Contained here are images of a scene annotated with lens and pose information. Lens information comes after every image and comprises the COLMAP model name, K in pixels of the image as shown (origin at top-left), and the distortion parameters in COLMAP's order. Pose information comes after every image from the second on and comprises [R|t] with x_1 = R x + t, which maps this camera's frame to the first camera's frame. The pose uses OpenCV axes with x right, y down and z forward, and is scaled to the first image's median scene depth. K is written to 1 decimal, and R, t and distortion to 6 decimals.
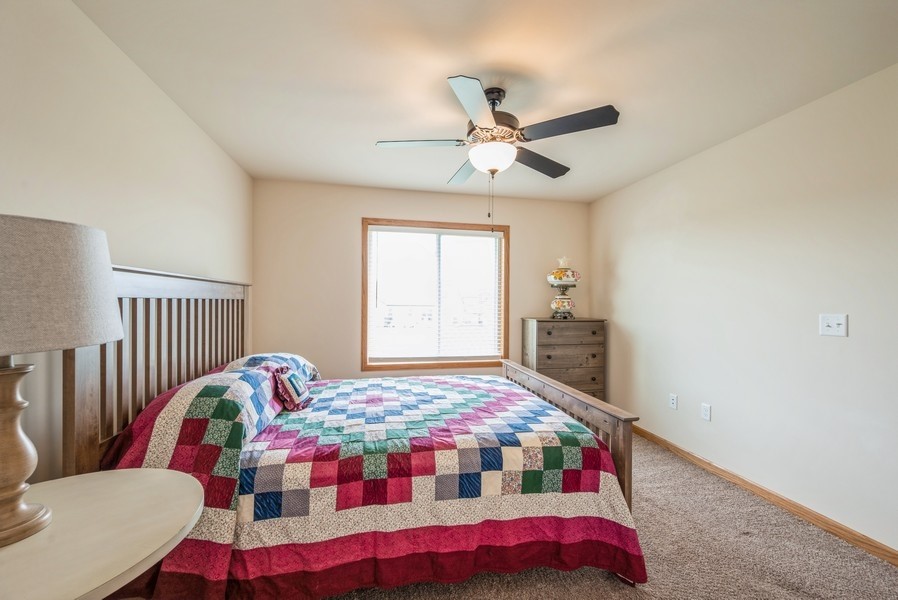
lens RADIAL K [[366.1, 0, 449.7], [0, 366.1, 299.8], [0, 0, 1]] dist [0.001644, 0.000058]
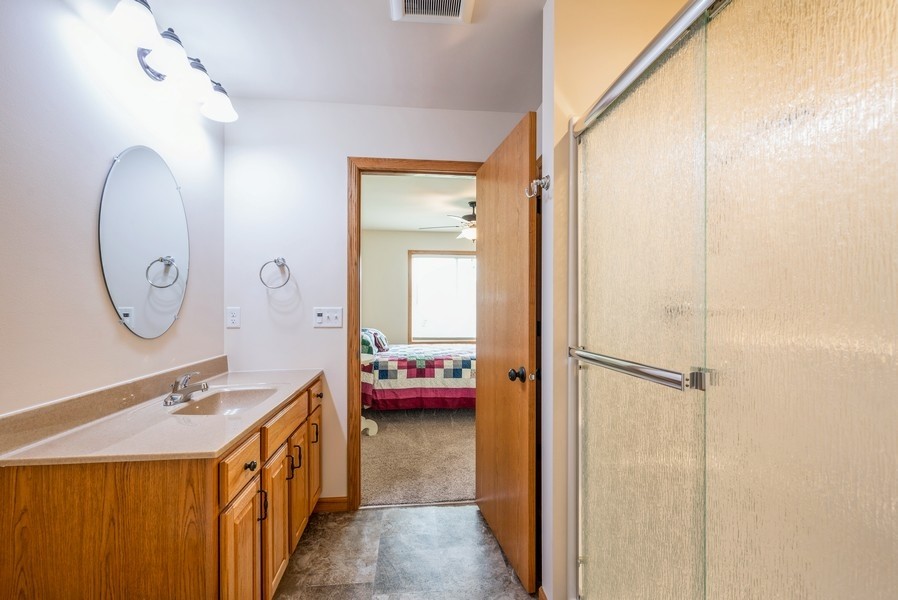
lens RADIAL K [[387.6, 0, 449.6], [0, 387.6, 302.2], [0, 0, 1]] dist [-0.000401, 0.000000]
pose [[0.995230, -0.006151, -0.097363, 0.276048], [0.006447, 0.999976, 0.002725, 0.003643], [0.097344, -0.003339, 0.995245, -1.746706]]
